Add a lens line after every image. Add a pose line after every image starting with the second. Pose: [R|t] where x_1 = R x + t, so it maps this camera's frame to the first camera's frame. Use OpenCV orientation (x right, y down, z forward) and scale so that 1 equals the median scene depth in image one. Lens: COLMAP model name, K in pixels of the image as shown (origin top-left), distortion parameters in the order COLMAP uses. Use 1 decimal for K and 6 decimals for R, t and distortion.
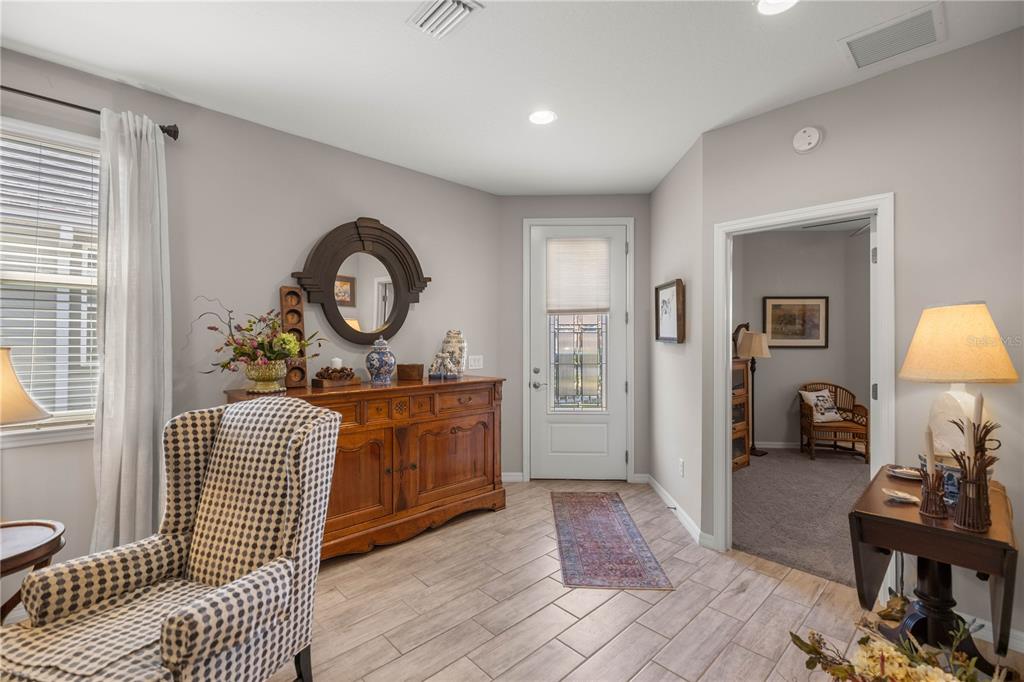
lens RADIAL K [[428.7, 0, 515.6], [0, 428.7, 339.7], [0, 0, 1]] dist [-0.000382, 0.000102]
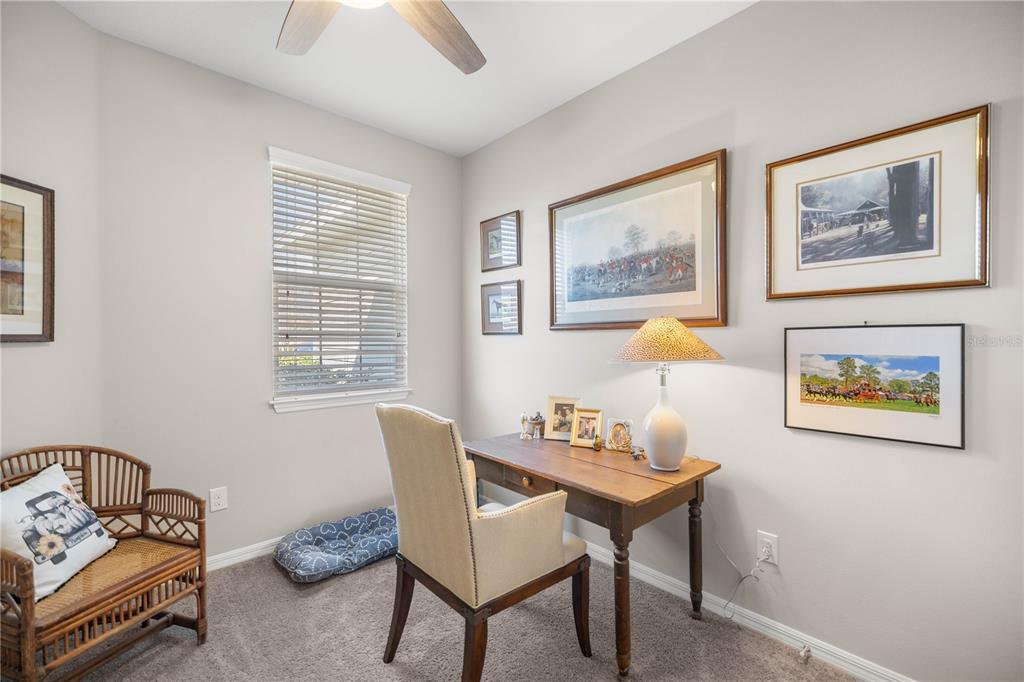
lens RADIAL K [[428.7, 0, 515.7], [0, 428.7, 340.7], [0, 0, 1]] dist [-0.000382, 0.000102]
pose [[0.001666, -0.010775, 0.999941, 0.410755], [0.003576, 0.999936, 0.010769, 0.016531], [-0.999992, 0.003558, 0.001704, 0.668607]]
